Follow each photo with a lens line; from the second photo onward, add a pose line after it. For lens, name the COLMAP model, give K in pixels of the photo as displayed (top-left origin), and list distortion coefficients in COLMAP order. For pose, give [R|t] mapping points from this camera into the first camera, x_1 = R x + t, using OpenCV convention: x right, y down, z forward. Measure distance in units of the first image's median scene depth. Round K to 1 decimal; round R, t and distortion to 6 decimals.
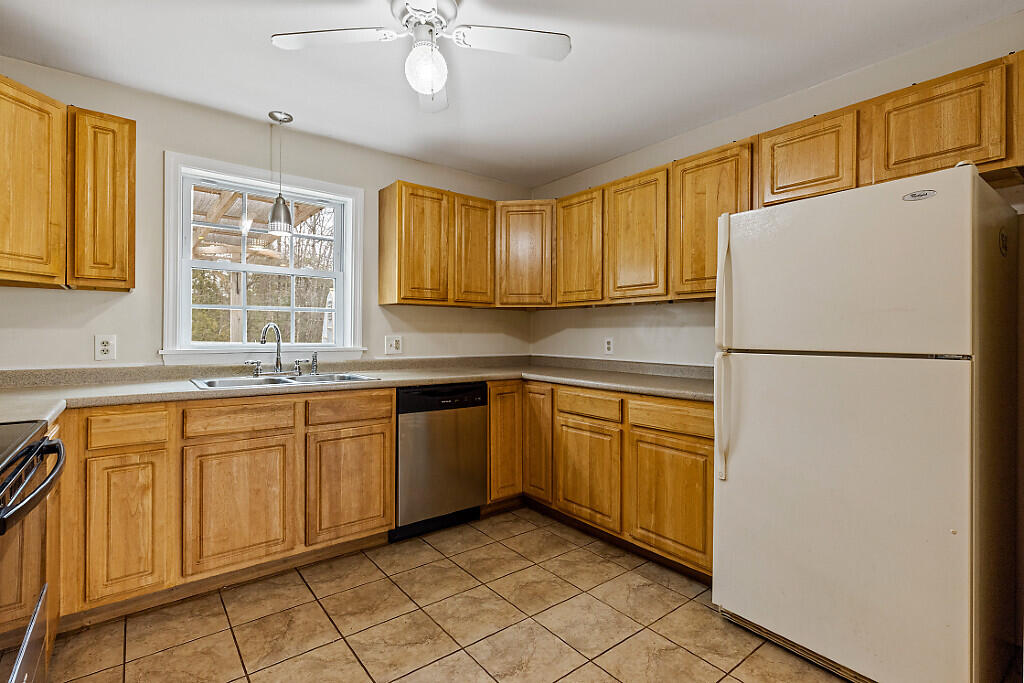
lens RADIAL K [[466.2, 0, 511.2], [0, 466.2, 323.2], [0, 0, 1]] dist [0.007001, -0.000432]
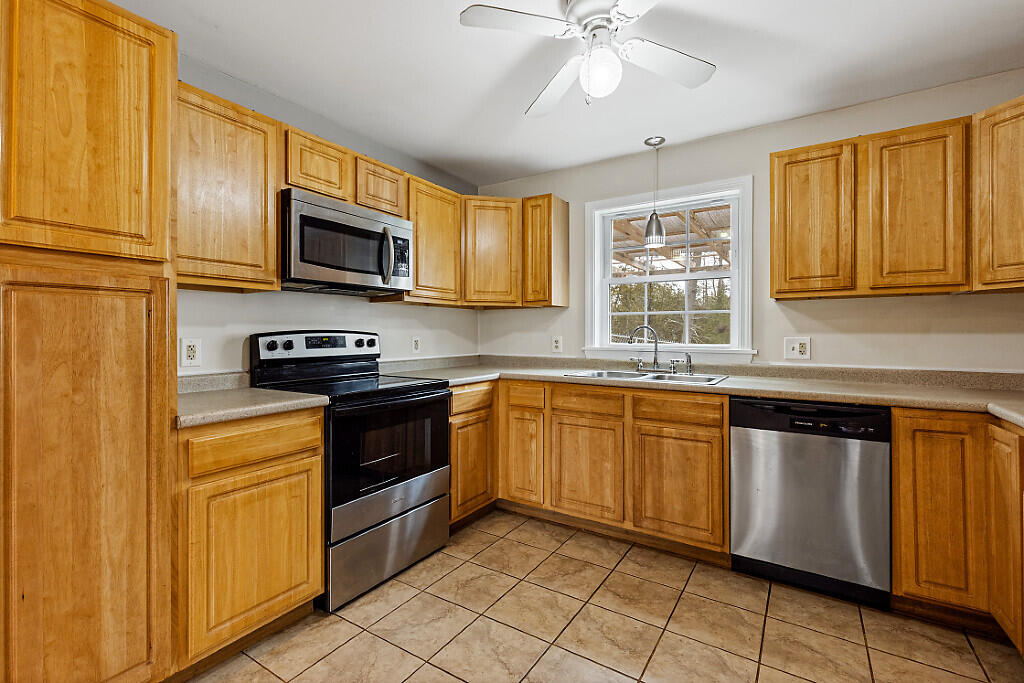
lens RADIAL K [[466.2, 0, 511.2], [0, 466.2, 323.2], [0, 0, 1]] dist [0.007001, -0.000432]
pose [[0.328506, -0.027168, -0.944111, 0.498327], [0.022392, 0.999529, -0.020972, 0.010817], [0.944237, -0.014251, 0.328959, 0.343258]]
